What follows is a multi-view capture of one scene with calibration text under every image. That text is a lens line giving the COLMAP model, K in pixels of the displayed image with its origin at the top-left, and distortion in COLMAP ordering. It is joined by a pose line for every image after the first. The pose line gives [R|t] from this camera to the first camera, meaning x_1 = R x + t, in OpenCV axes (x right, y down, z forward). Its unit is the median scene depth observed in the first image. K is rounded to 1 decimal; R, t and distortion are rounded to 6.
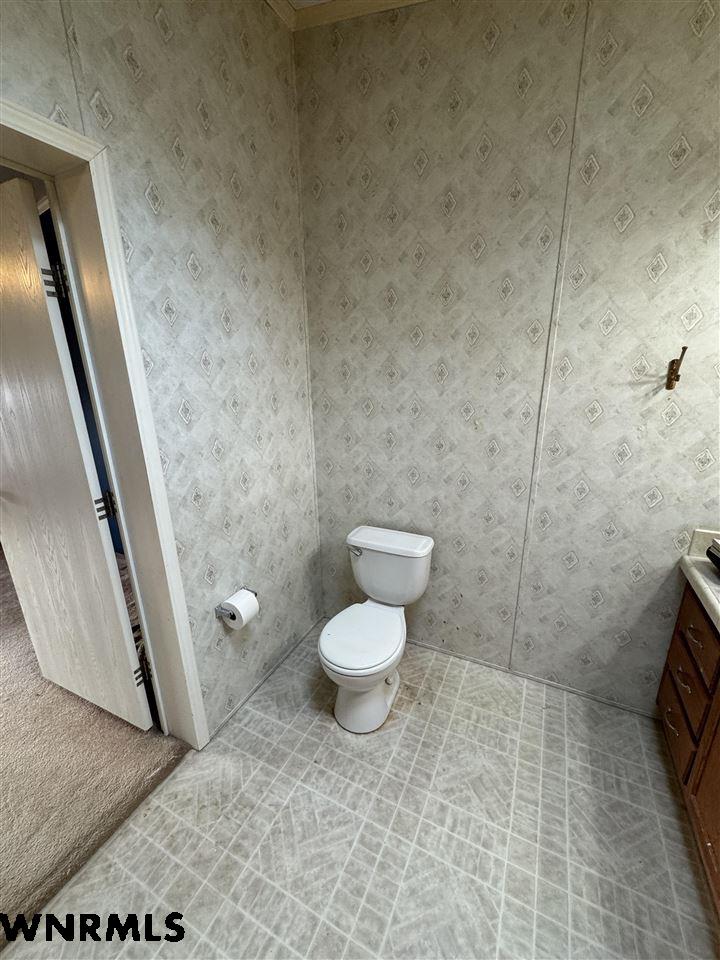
lens RADIAL K [[382.8, 0, 359.9], [0, 382.8, 480.2], [0, 0, 1]] dist [-0.003744, 0.000712]
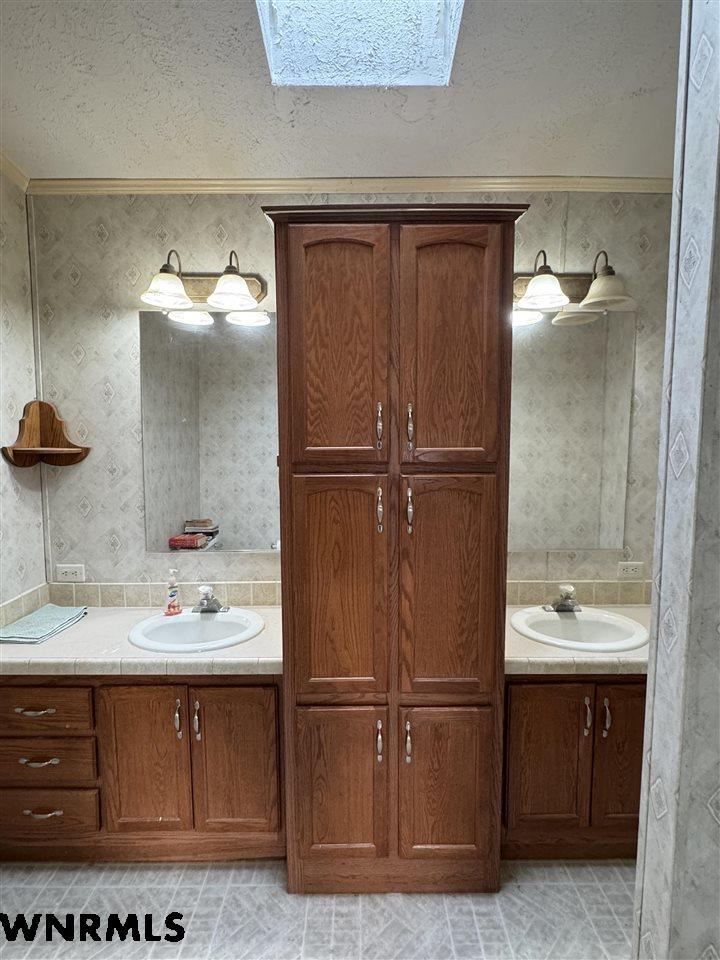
lens RADIAL K [[496.6, 0, 363.1], [0, 496.6, 478.3], [0, 0, 1]] dist [-0.002723, 0.000128]
pose [[-0.450326, -0.063070, 0.890634, -0.549693], [0.265232, 0.943025, 0.200888, -0.175286], [-0.852560, 0.326690, -0.407941, 0.537627]]
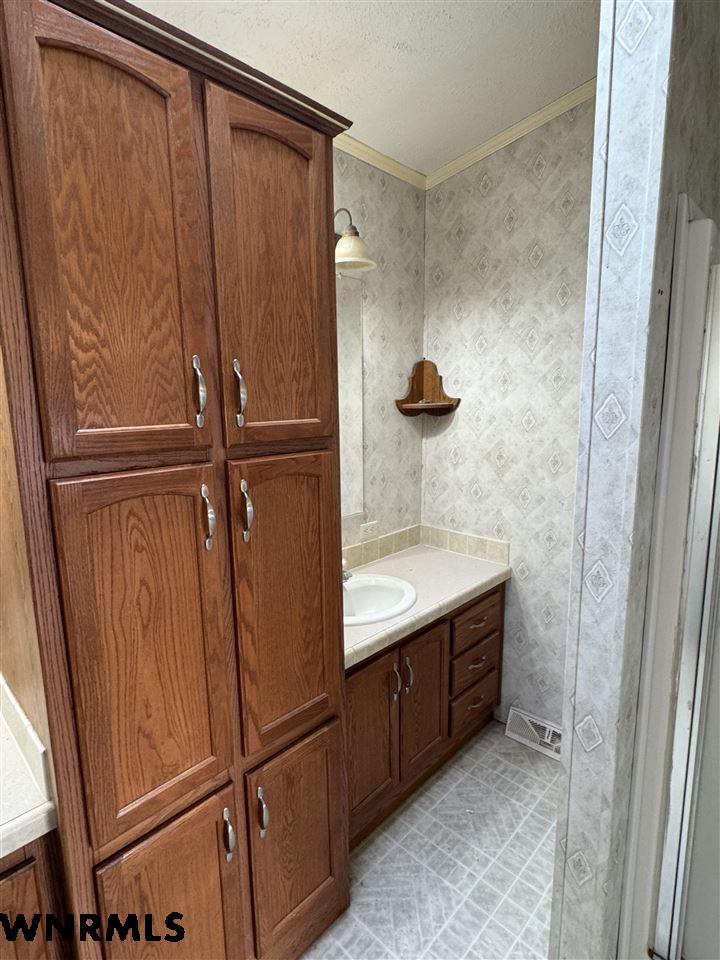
lens RADIAL K [[496.6, 0, 365.6], [0, 496.6, 475.7], [0, 0, 1]] dist [-0.002723, 0.000128]
pose [[-0.954862, -0.012051, 0.296805, -0.061911], [0.116511, 0.903916, 0.411535, -0.209658], [-0.273246, 0.427540, -0.861711, 0.622549]]
